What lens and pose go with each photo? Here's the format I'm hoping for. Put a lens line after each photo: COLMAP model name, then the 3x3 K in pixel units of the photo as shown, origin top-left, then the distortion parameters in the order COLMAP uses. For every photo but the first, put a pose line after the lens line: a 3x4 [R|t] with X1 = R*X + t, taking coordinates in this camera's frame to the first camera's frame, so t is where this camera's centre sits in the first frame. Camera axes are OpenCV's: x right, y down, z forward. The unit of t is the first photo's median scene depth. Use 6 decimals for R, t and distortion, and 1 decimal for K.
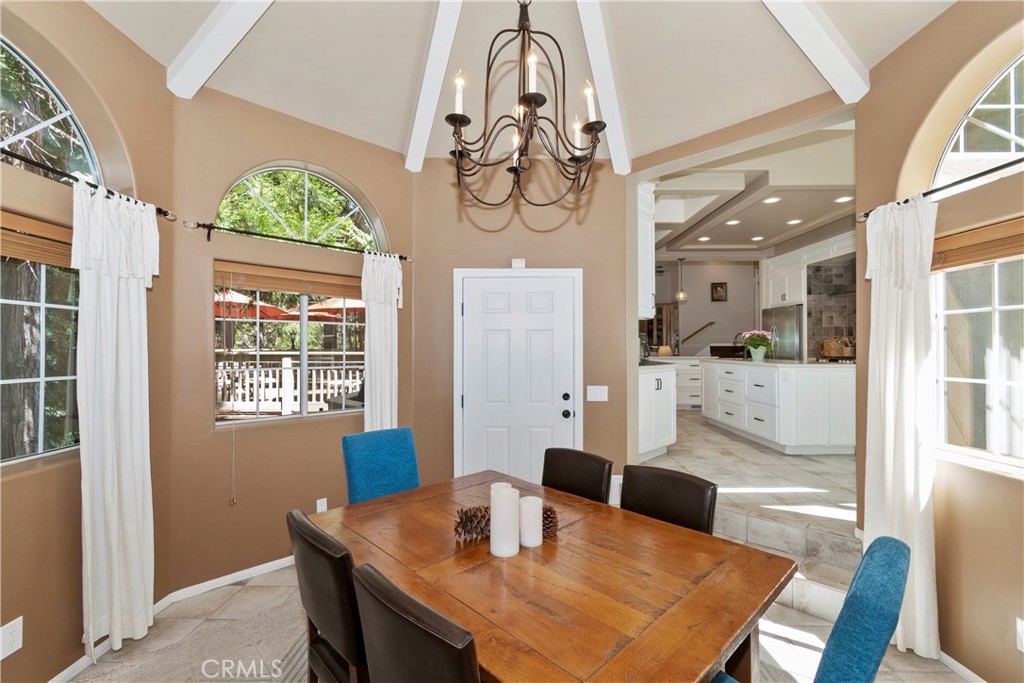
lens RADIAL K [[450.2, 0, 509.0], [0, 450.2, 340.0], [0, 0, 1]] dist [0.001369, 0.000113]
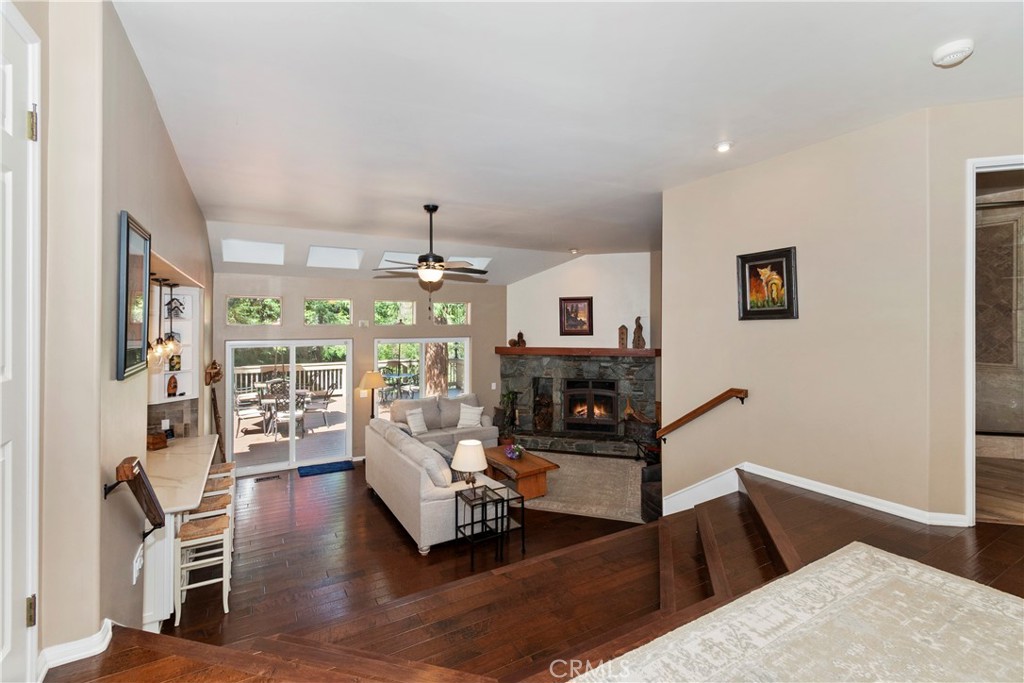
lens RADIAL K [[461.1, 0, 505.8], [0, 461.1, 322.2], [0, 0, 1]] dist [-0.000881, -0.000036]
pose [[0.495010, -0.001516, -0.868886, 1.076592], [0.013098, 0.999898, 0.005718, -0.147864], [0.868789, -0.014211, 0.494979, 1.217945]]
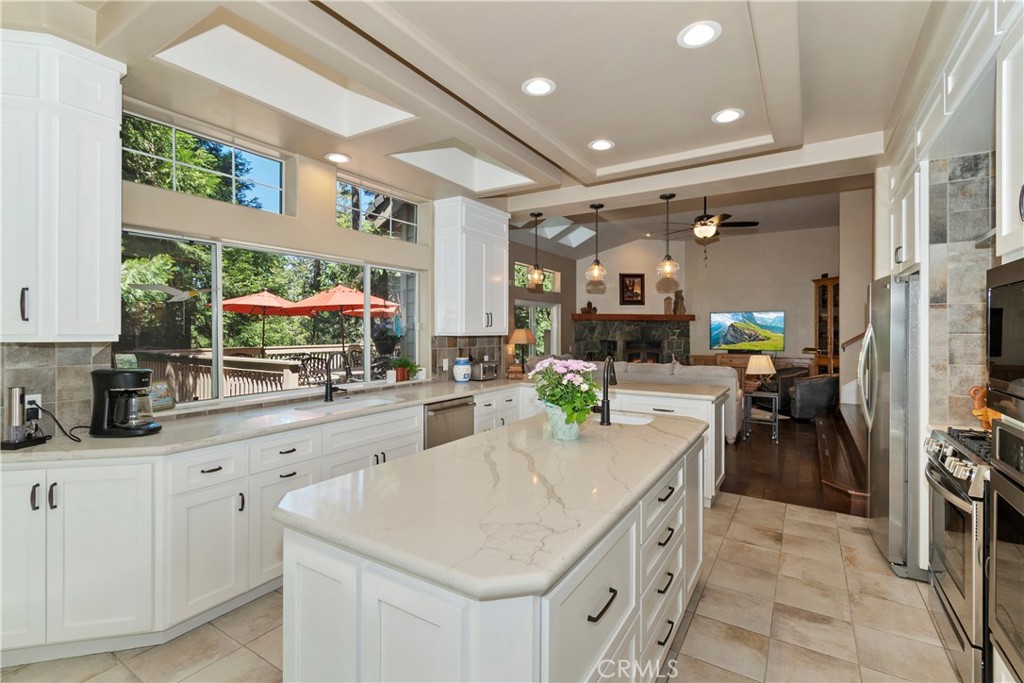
lens RADIAL K [[465.9, 0, 514.3], [0, 465.9, 332.7], [0, 0, 1]] dist [0.001232, -0.000171]
pose [[0.853608, 0.000336, -0.520917, 0.573470], [0.007332, 0.999893, 0.012661, -0.037915], [0.520865, -0.014627, 0.853514, 0.518544]]
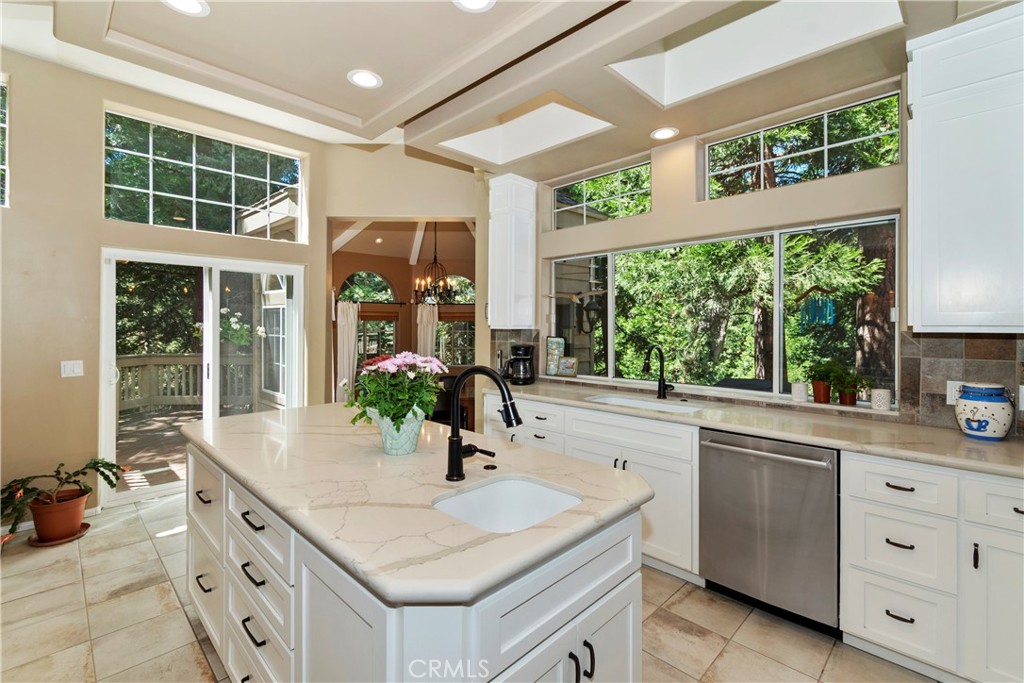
lens RADIAL K [[456.5, 0, 512.8], [0, 456.5, 323.8], [0, 0, 1]] dist [-0.000080, -0.000322]
pose [[-0.694392, -0.004804, -0.719580, 0.578423], [0.006529, 0.999894, -0.012977, -0.030559], [0.719567, -0.013709, -0.694288, 1.008776]]
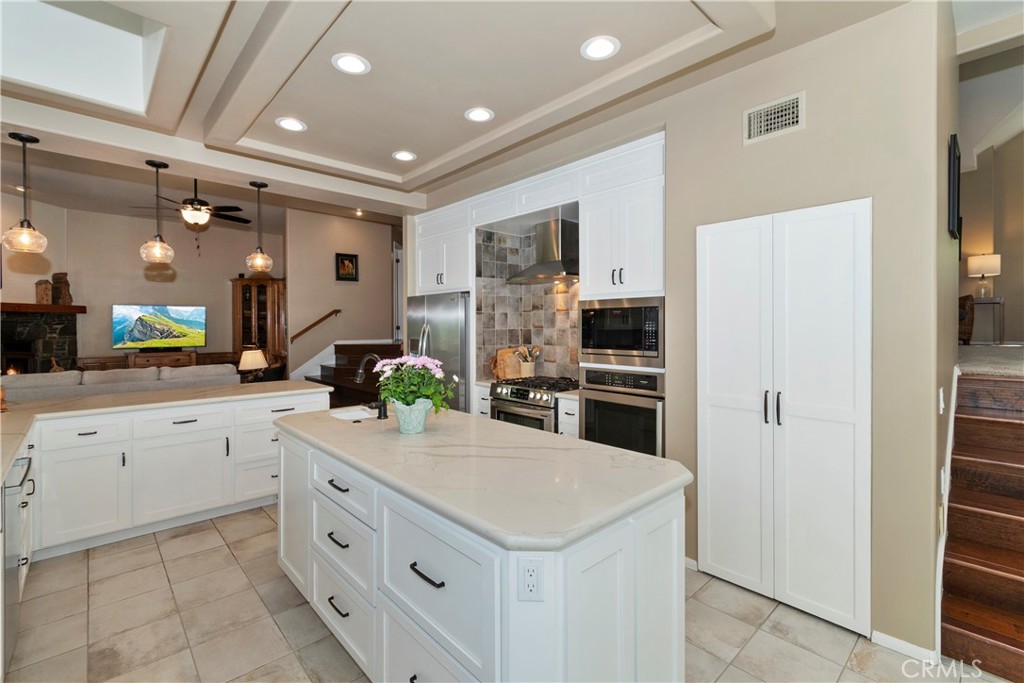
lens RADIAL K [[455.8, 0, 511.2], [0, 455.8, 330.7], [0, 0, 1]] dist [0.000985, 0.000250]
pose [[0.724116, -0.010401, 0.689600, 0.272896], [-0.006007, 0.999753, 0.021387, -0.041467], [-0.689652, -0.019629, 0.723875, 0.522728]]
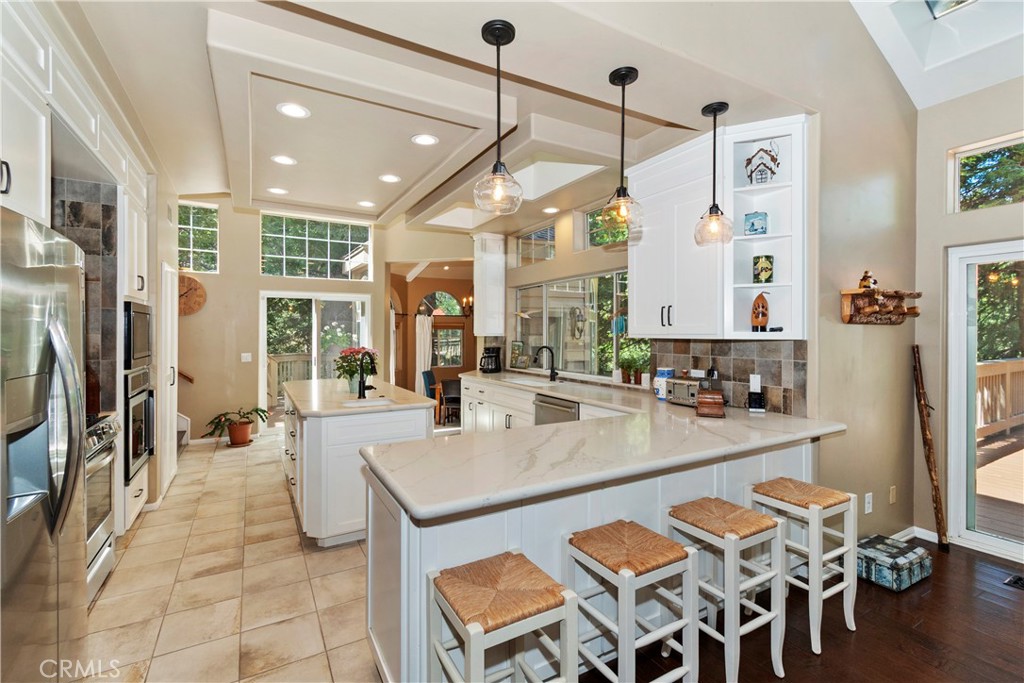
lens RADIAL K [[455.8, 0, 511.2], [0, 455.8, 330.7], [0, 0, 1]] dist [0.000985, 0.000250]
pose [[-0.863924, -0.002735, -0.503615, 0.557245], [0.005413, 0.999877, -0.014717, -0.028574], [0.503593, -0.015441, -0.863803, 1.350949]]
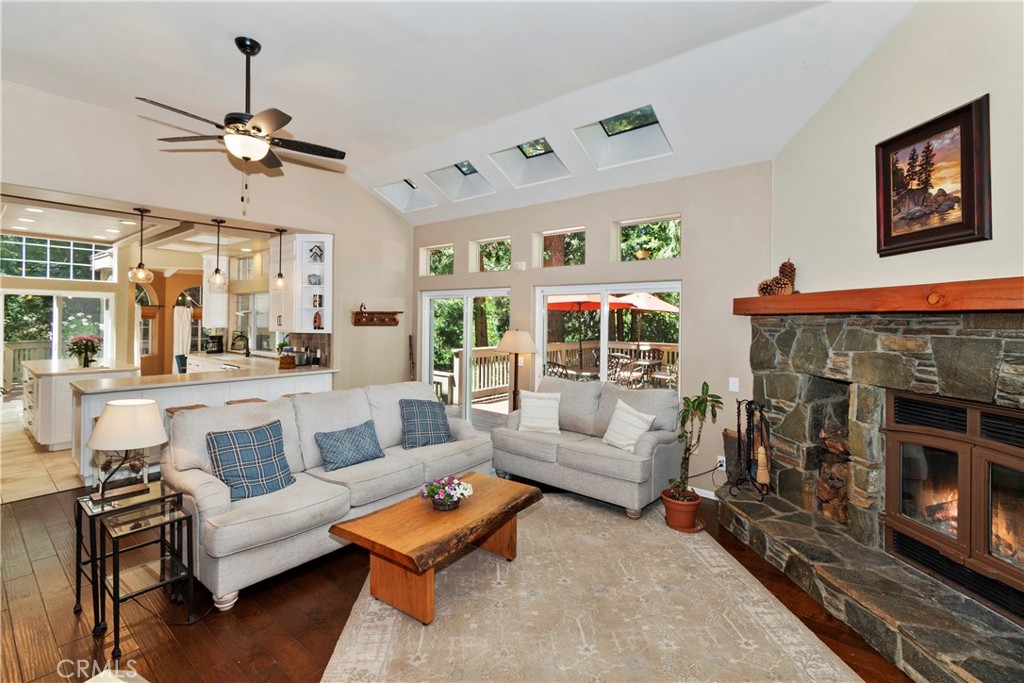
lens RADIAL K [[458.6, 0, 515.6], [0, 458.6, 317.6], [0, 0, 1]] dist [0.002814, 0.000437]
pose [[-0.629017, -0.011449, -0.777307, 0.604550], [-0.003490, 0.999923, -0.011904, -0.045351], [0.777384, -0.004775, -0.629009, 1.945905]]
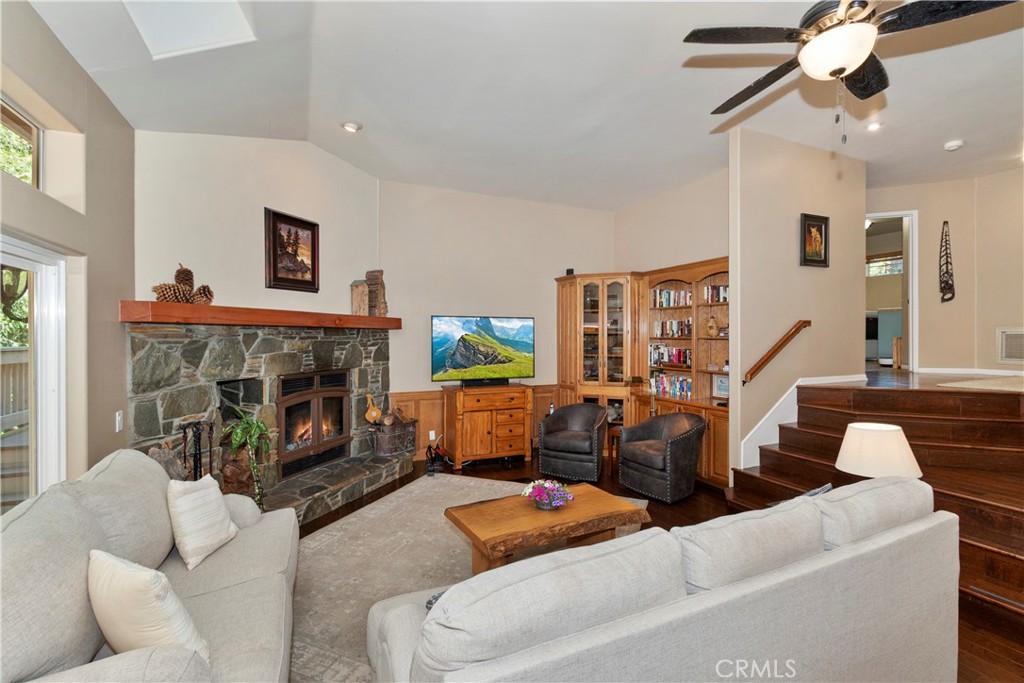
lens RADIAL K [[450.2, 0, 509.0], [0, 450.2, 340.0], [0, 0, 1]] dist [0.001369, 0.000113]
pose [[0.907583, -0.001912, 0.419869, 0.133854], [-0.005401, 0.999854, 0.016228, -0.048815], [-0.419839, -0.016996, 0.907440, 1.299378]]
